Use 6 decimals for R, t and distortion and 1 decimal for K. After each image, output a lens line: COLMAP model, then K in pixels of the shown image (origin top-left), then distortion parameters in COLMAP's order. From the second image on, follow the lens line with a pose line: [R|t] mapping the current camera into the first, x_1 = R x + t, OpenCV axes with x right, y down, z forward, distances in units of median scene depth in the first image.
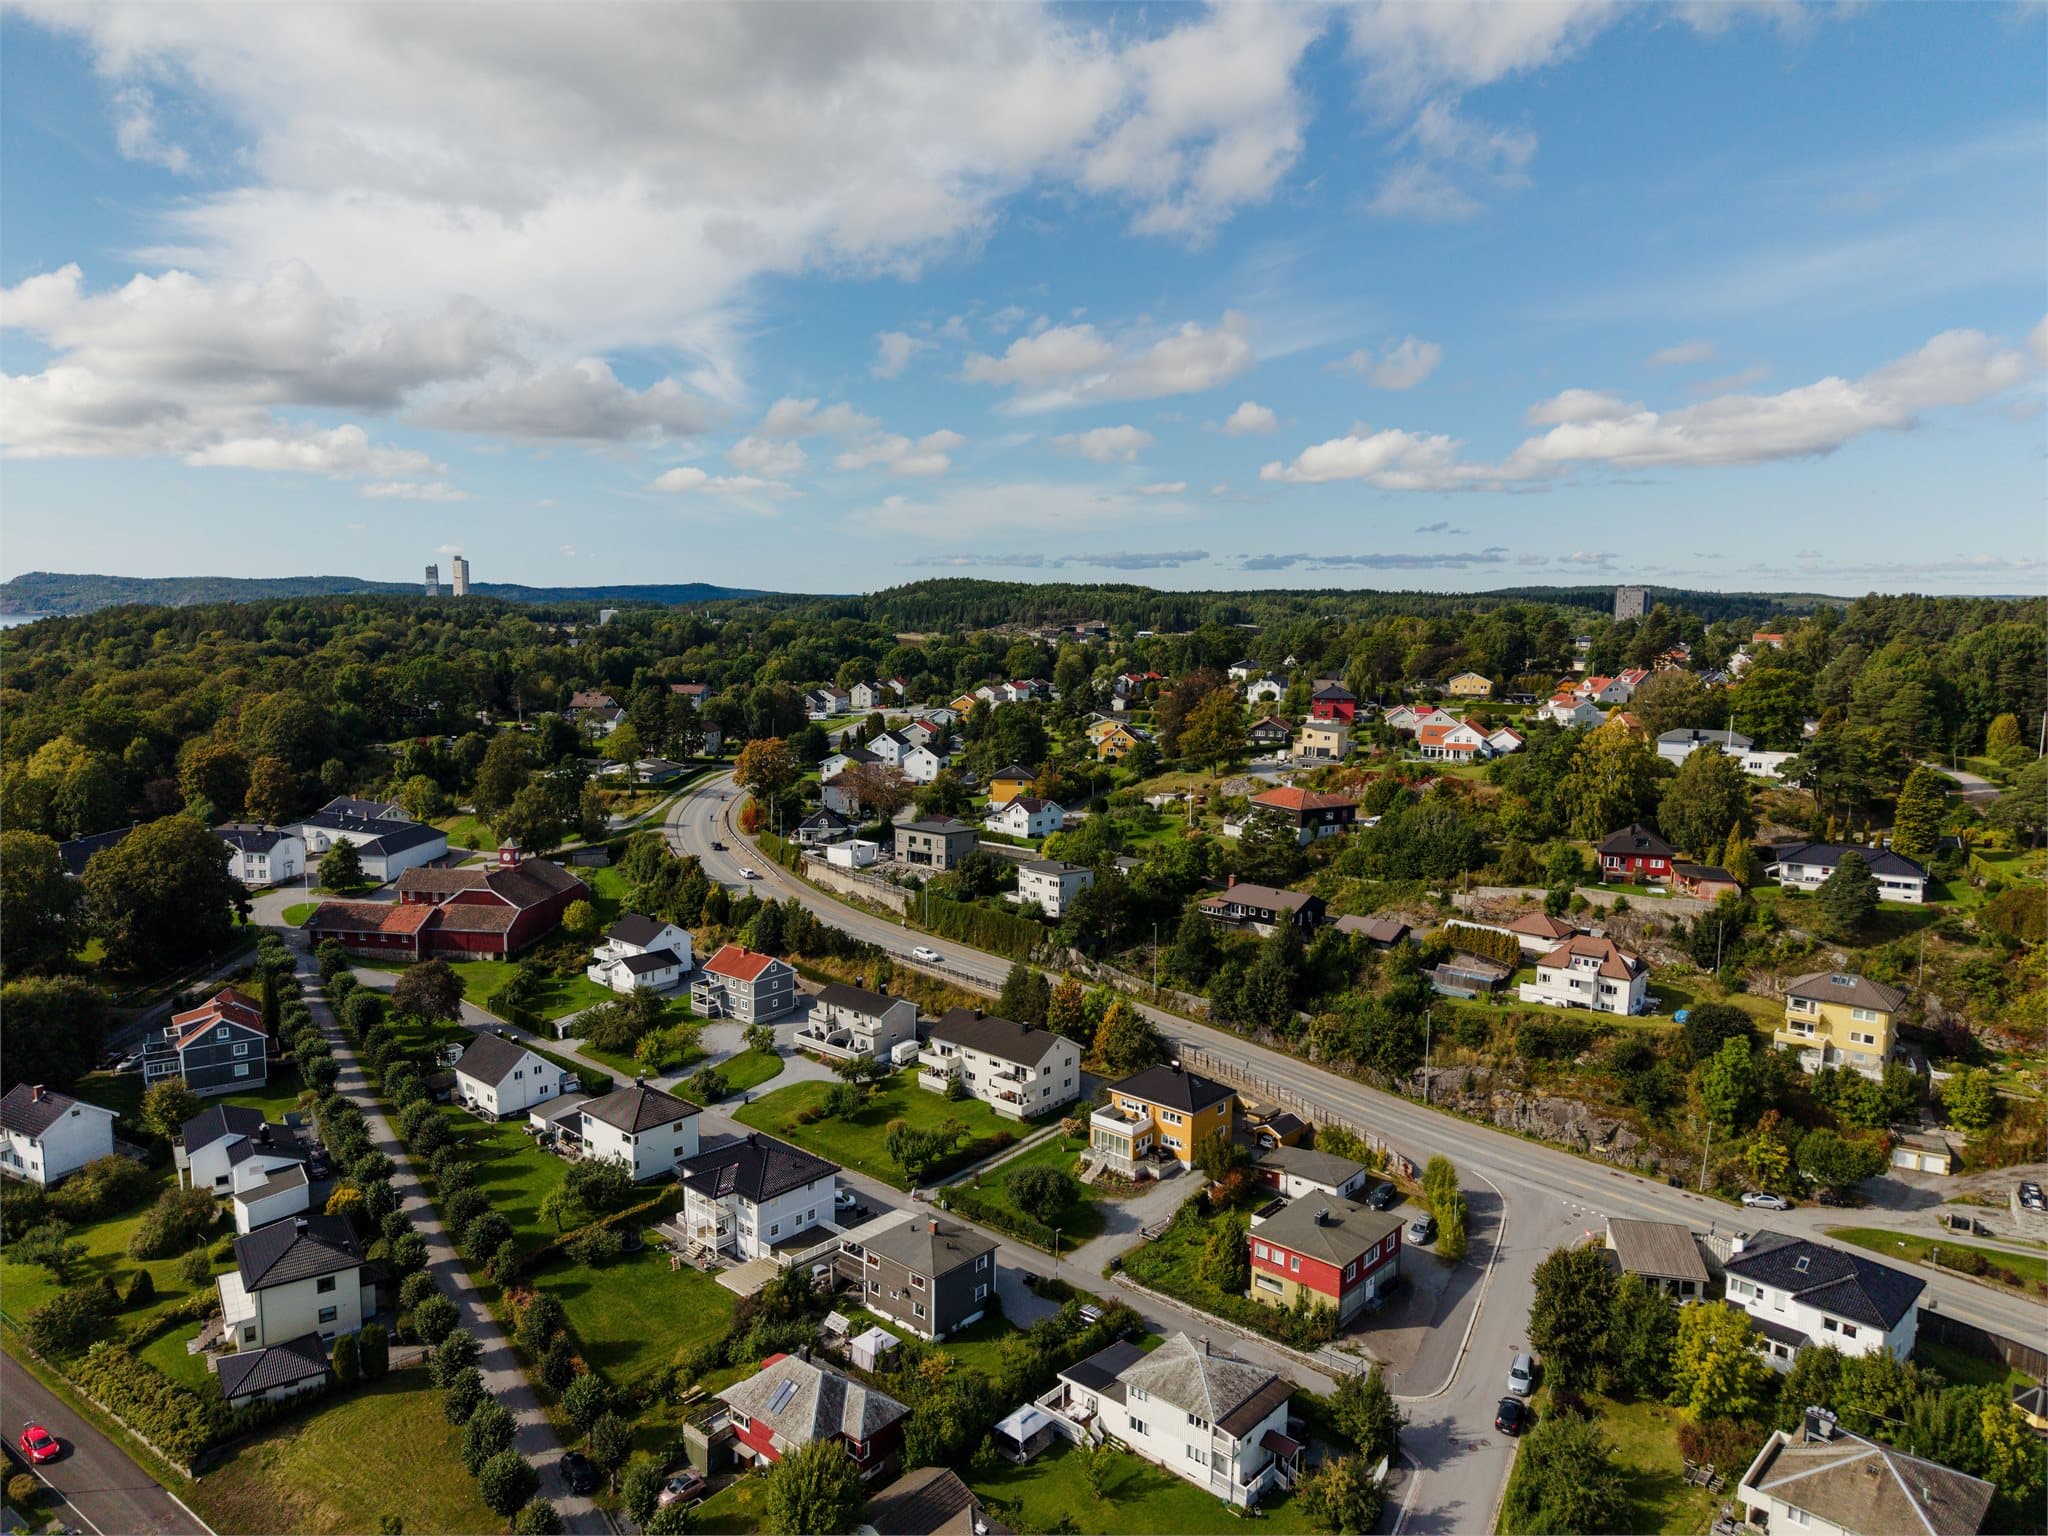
lens RADIAL K [[1317.3, 0, 1024.0], [0, 1317.3, 768.0], [0, 0, 1]] dist [0.000614, 0.000182]
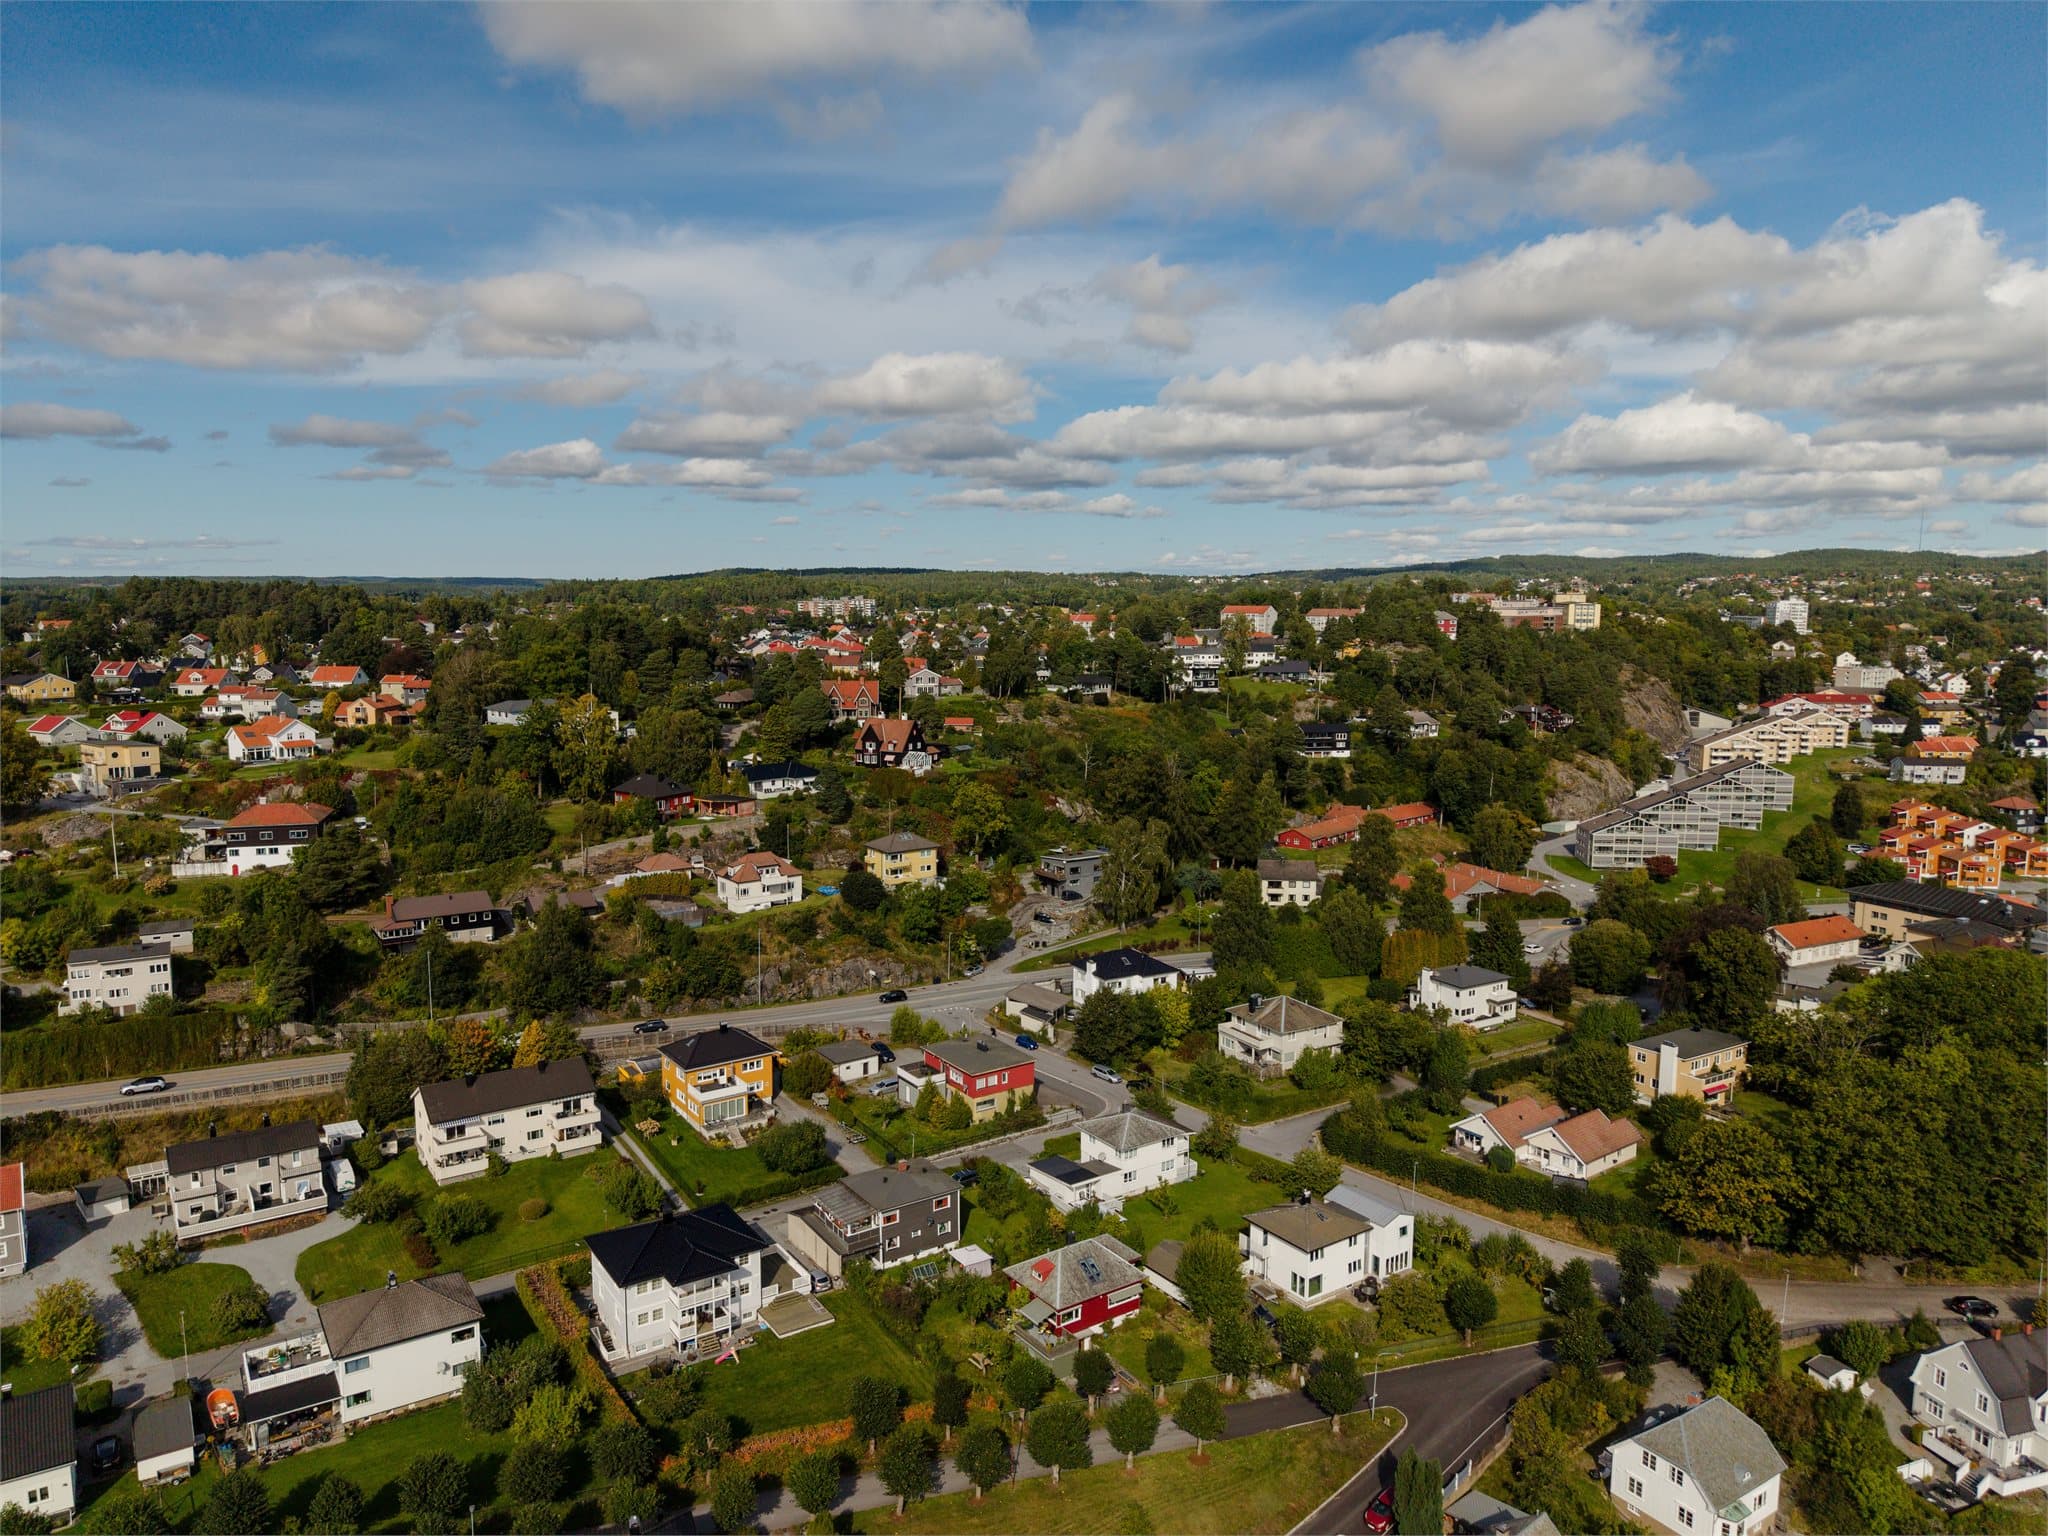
lens RADIAL K [[1317.3, 0, 1024.0], [0, 1317.3, 768.0], [0, 0, 1]] dist [0.000614, 0.000182]
pose [[0.300252, -0.148278, 0.942264, -0.733277], [0.130006, 0.984987, 0.113575, -0.069283], [-0.944959, 0.088399, 0.315021, 0.364205]]
